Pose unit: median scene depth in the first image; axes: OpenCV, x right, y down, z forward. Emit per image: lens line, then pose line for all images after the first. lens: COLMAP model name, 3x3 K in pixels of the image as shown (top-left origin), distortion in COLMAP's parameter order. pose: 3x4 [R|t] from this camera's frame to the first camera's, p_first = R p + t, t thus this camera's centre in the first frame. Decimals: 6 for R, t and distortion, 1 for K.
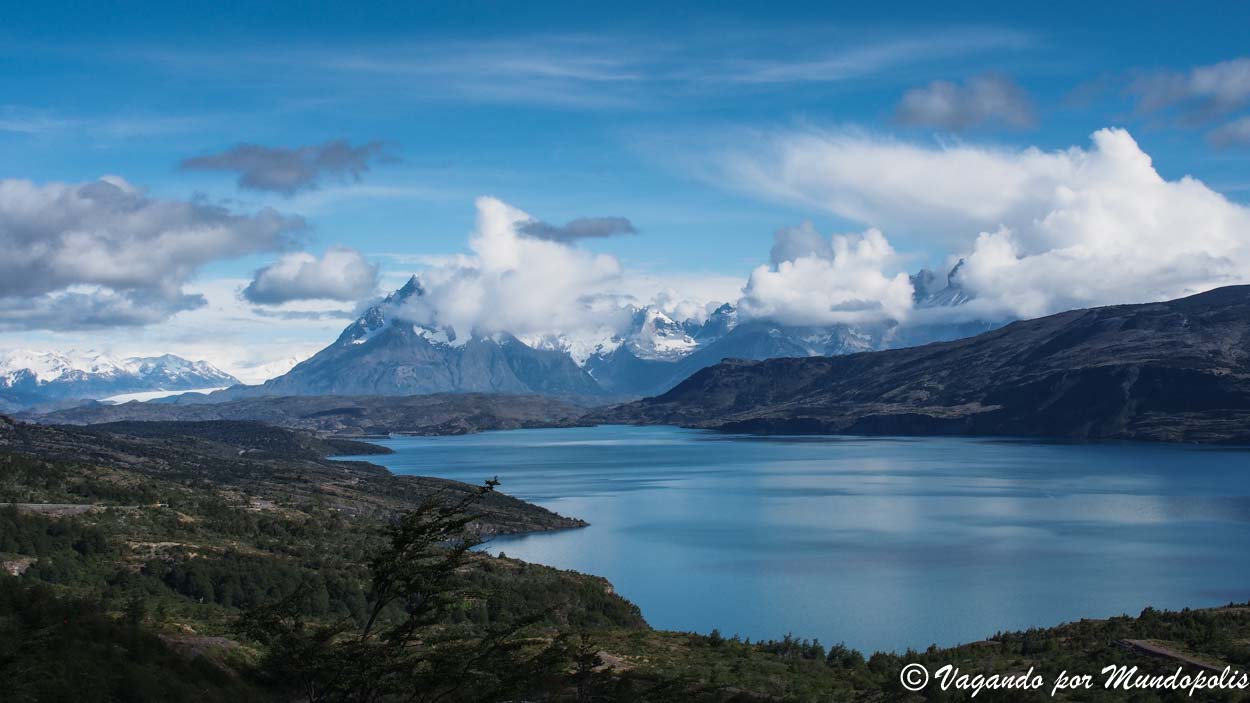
lens RADIAL K [[2114.3, 0, 626.2], [0, 2114.3, 349.5], [0, 0, 1]] dist [0.022667, -0.018125]
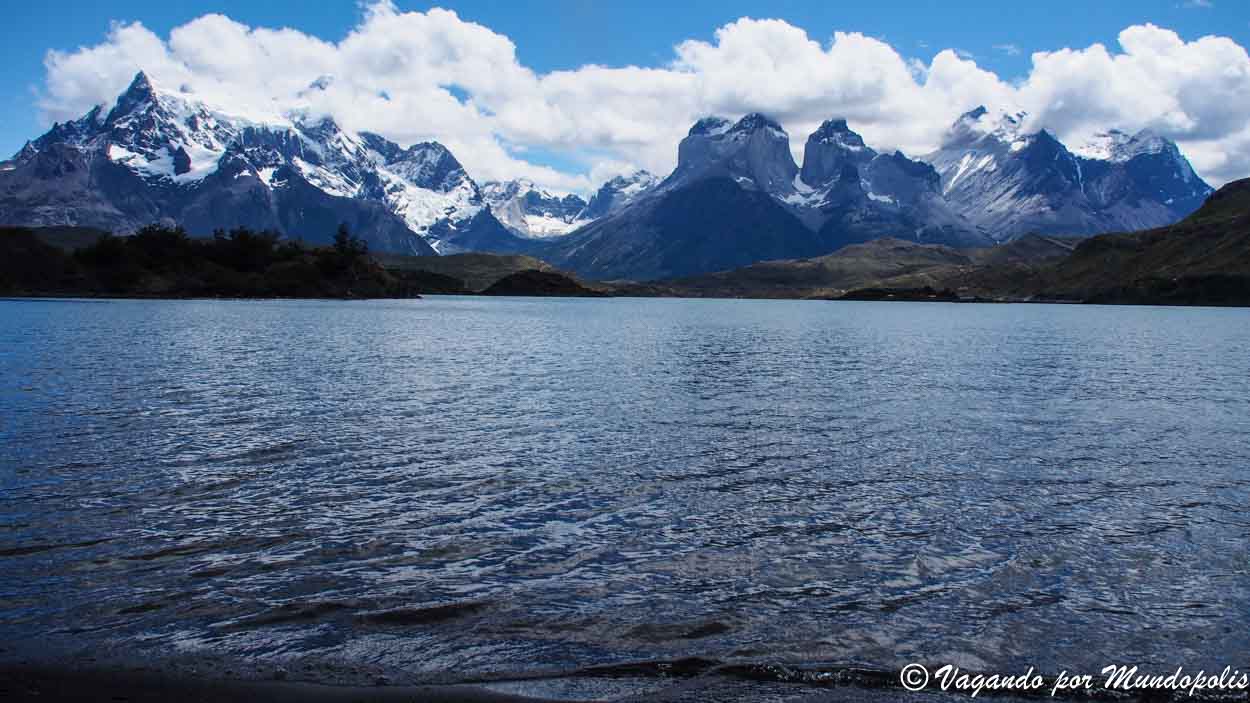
lens RADIAL K [[1113.6, 0, 625.0], [0, 1113.6, 351.5], [0, 0, 1]] dist [-0.011375, 0.005592]
pose [[0.992356, 0.025171, 0.120816, 0.000631], [-0.033337, 0.997259, 0.066049, 0.019576], [-0.118823, -0.069572, 0.990475, 0.683317]]
